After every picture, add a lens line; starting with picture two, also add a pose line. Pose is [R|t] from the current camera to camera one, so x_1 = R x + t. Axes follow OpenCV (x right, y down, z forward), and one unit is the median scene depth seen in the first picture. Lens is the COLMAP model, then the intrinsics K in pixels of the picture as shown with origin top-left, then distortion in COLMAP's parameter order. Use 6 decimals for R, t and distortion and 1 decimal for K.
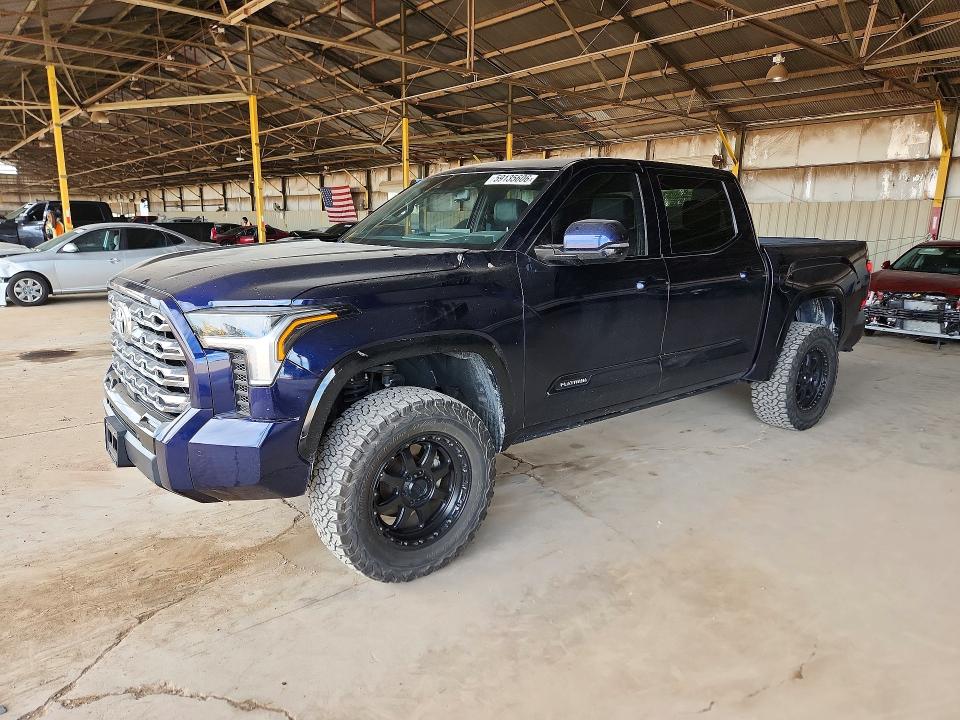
lens RADIAL K [[658.1, 0, 484.1], [0, 658.1, 361.2], [0, 0, 1]] dist [0.073325, -0.067850]
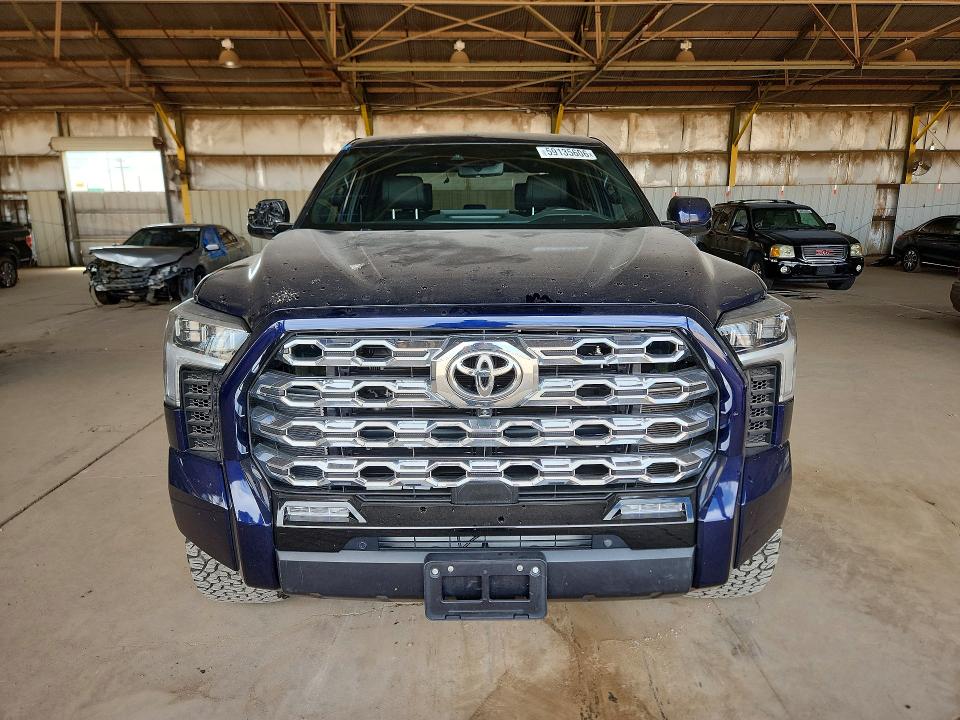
lens RADIAL K [[658.1, 0, 484.1], [0, 658.1, 361.2], [0, 0, 1]] dist [0.073325, -0.067850]
pose [[0.613895, -0.190475, 0.766063, -0.166304], [0.178948, 0.978767, 0.099959, -0.021977], [-0.768837, 0.075721, 0.634945, 0.110301]]
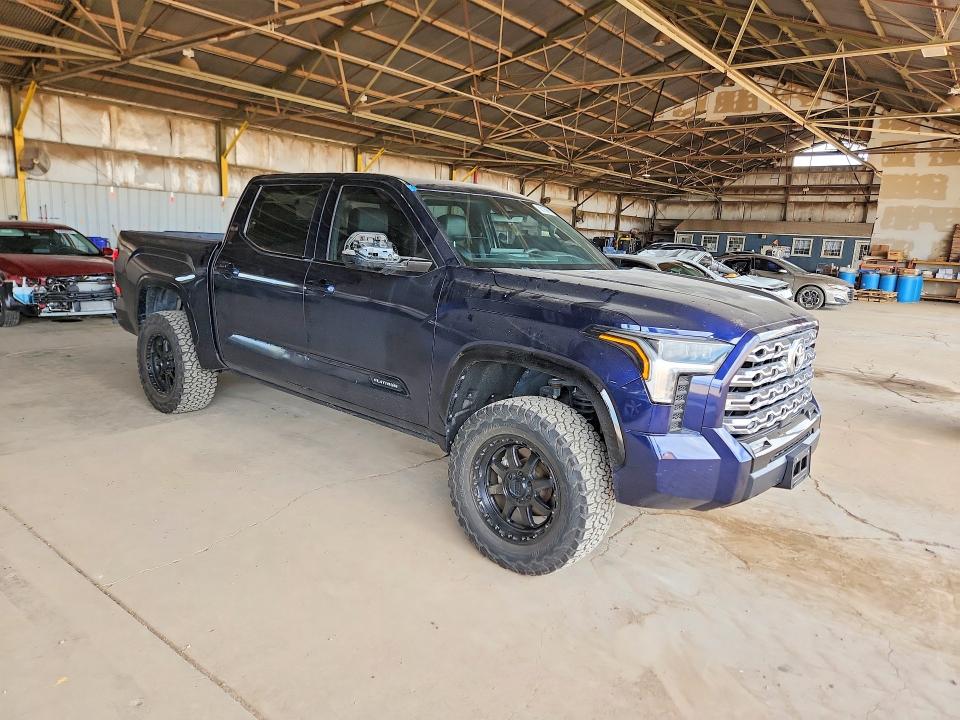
lens RADIAL K [[658.1, 0, 484.1], [0, 658.1, 361.2], [0, 0, 1]] dist [0.073325, -0.067850]
pose [[-0.205629, -0.213203, 0.955124, -0.254941], [0.145286, 0.958514, 0.245239, -0.067973], [-0.967785, 0.189195, -0.166123, 0.289294]]
